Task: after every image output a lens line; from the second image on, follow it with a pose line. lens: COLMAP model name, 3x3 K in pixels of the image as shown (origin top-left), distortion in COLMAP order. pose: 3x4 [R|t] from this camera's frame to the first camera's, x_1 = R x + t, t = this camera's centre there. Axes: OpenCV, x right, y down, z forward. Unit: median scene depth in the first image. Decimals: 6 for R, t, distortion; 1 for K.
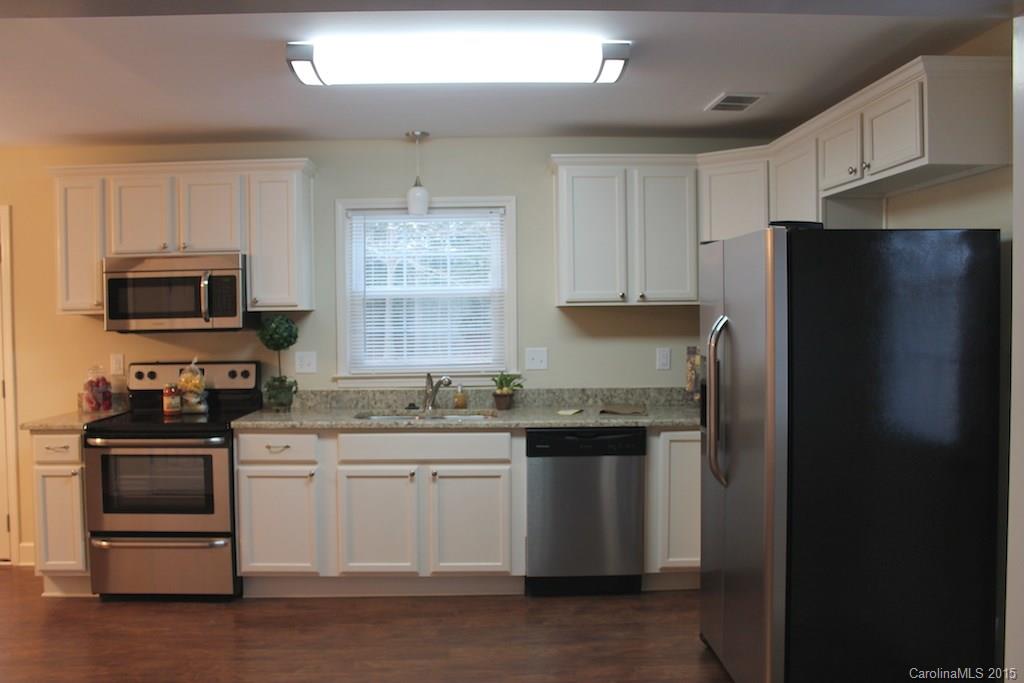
lens RADIAL K [[864.0, 0, 512.0], [0, 864.0, 341.5], [0, 0, 1]] dist [-0.188103, 0.171723]
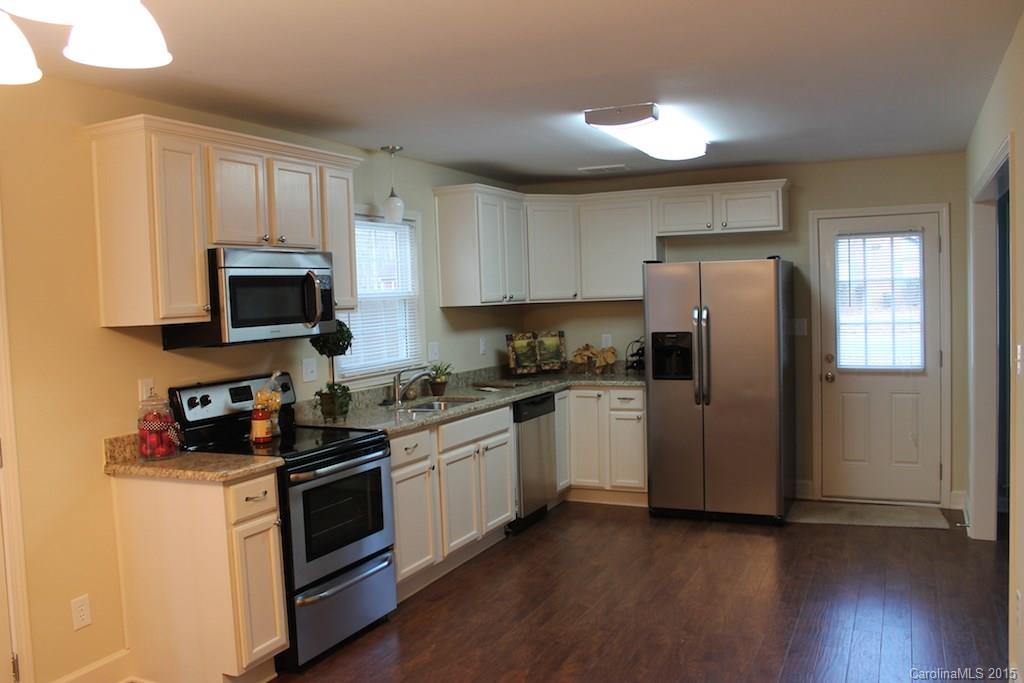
lens RADIAL K [[864.0, 0, 512.0], [0, 864.0, 341.5], [0, 0, 1]] dist [-0.188103, 0.171723]
pose [[0.454130, -0.050846, 0.889483, -1.086661], [0.067016, 0.997491, 0.022804, -0.014917], [-0.888411, 0.049254, 0.456399, 0.414225]]
